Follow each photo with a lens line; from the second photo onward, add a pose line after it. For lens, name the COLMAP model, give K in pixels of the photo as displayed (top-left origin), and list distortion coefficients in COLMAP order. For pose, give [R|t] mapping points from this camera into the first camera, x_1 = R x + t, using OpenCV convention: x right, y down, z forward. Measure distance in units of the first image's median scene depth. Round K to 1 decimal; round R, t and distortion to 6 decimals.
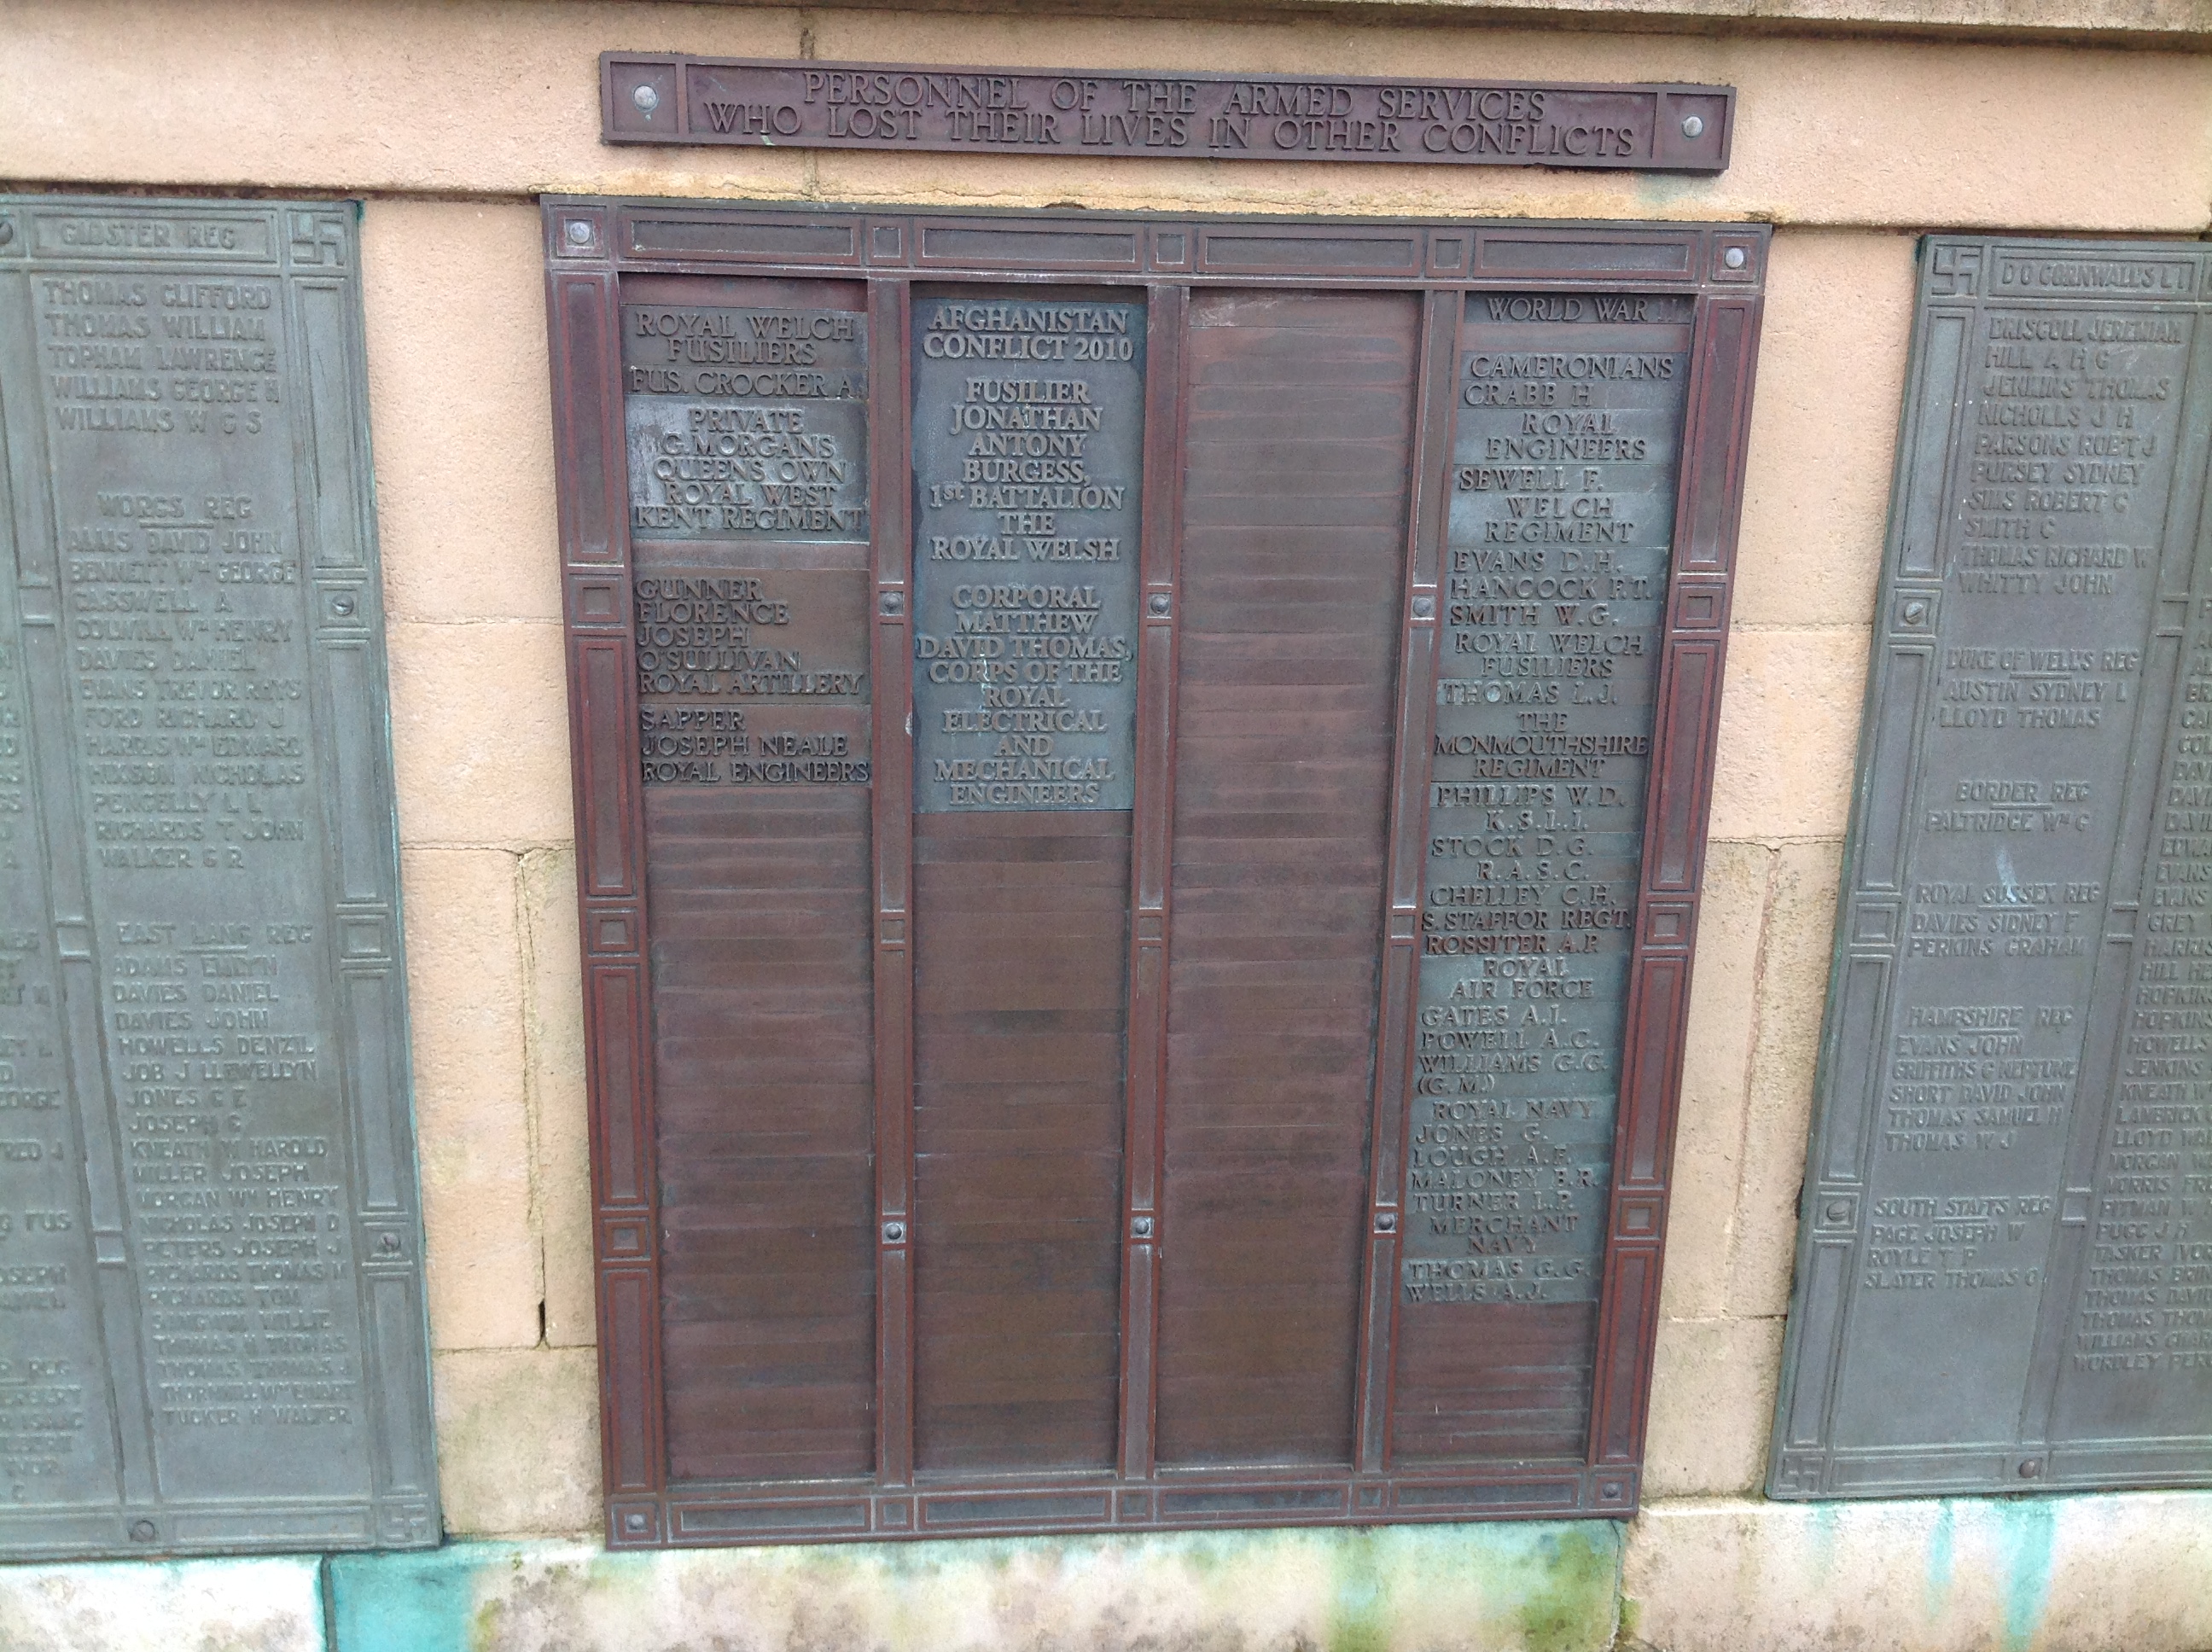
lens RADIAL K [[2102.7, 0, 1106.0], [0, 2102.7, 826.0], [0, 0, 1]] dist [0.108312, -0.218372]
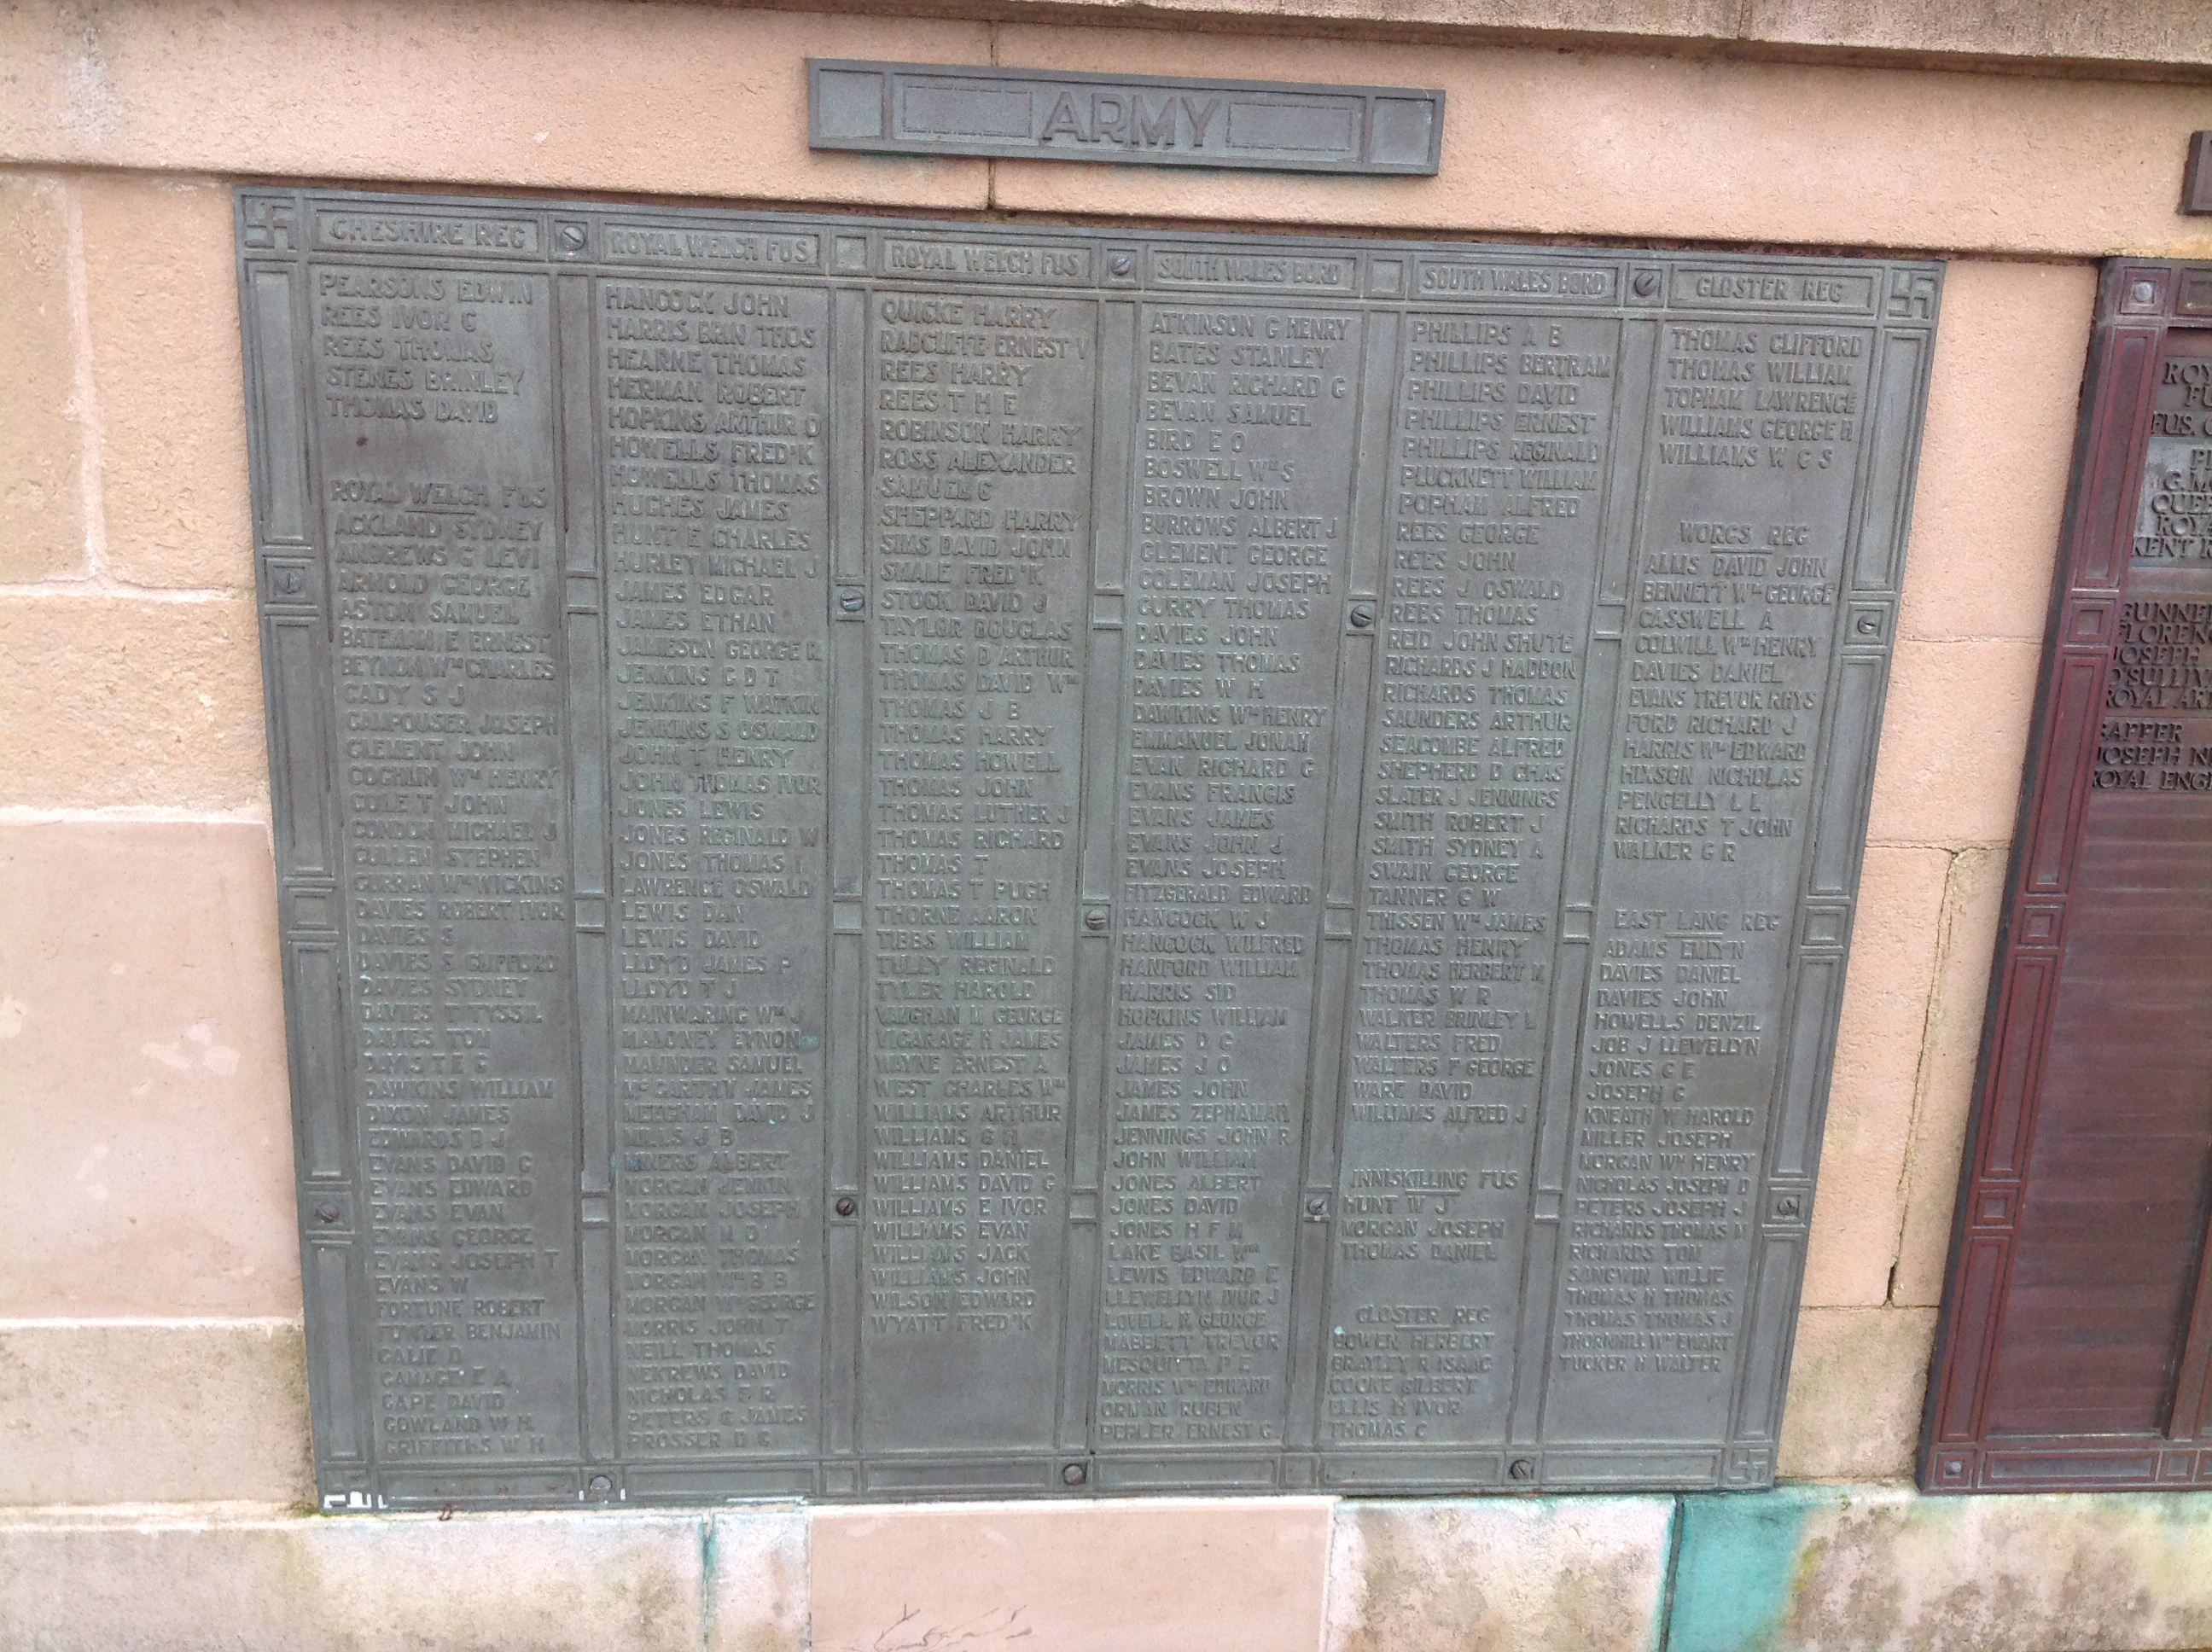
lens RADIAL K [[2067.5, 0, 1107.0], [0, 2067.5, 795.0], [0, 0, 1]] dist [0.105721, -0.219371]
pose [[0.999848, 0.015972, 0.007061, -0.709589], [-0.015900, 0.999823, -0.010056, 0.001457], [-0.007221, 0.009942, 0.999925, -0.071516]]
